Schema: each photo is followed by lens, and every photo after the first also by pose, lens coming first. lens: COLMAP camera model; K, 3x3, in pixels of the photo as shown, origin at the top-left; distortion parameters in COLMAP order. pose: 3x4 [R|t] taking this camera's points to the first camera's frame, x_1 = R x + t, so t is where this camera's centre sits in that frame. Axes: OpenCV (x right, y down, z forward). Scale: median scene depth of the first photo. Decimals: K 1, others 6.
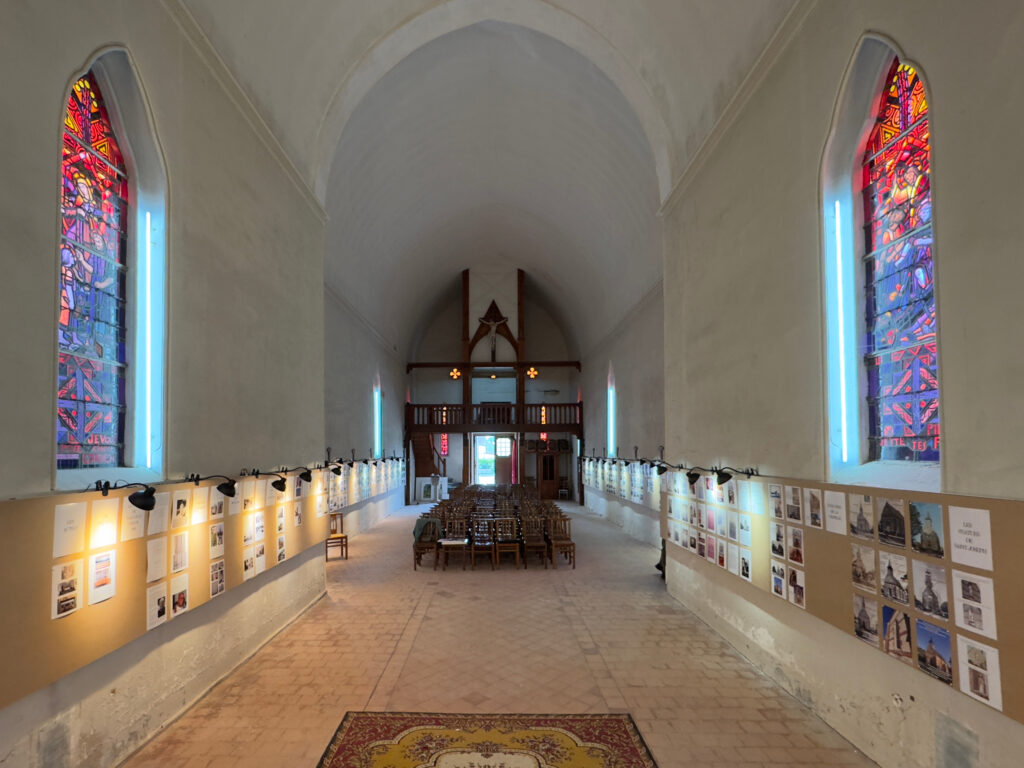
lens RADIAL K [[412.8, 0, 512.0], [0, 412.8, 384.0], [0, 0, 1]] dist [0.000930, 0.000217]
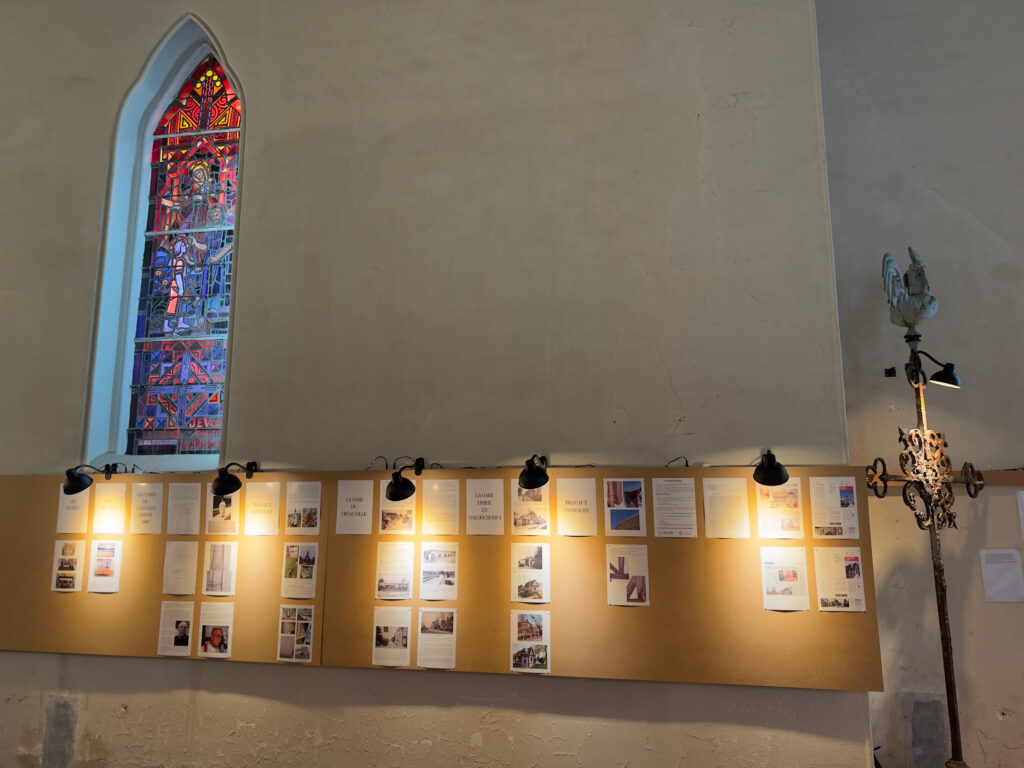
lens RADIAL K [[709.7, 0, 512.0], [0, 709.7, 384.0], [0, 0, 1]] dist [-0.001888, -0.002147]
pose [[-0.228400, -0.161269, -0.960118, 0.327957], [0.169727, 0.964487, -0.202379, 0.479393], [0.958659, -0.209181, -0.192917, 1.970599]]
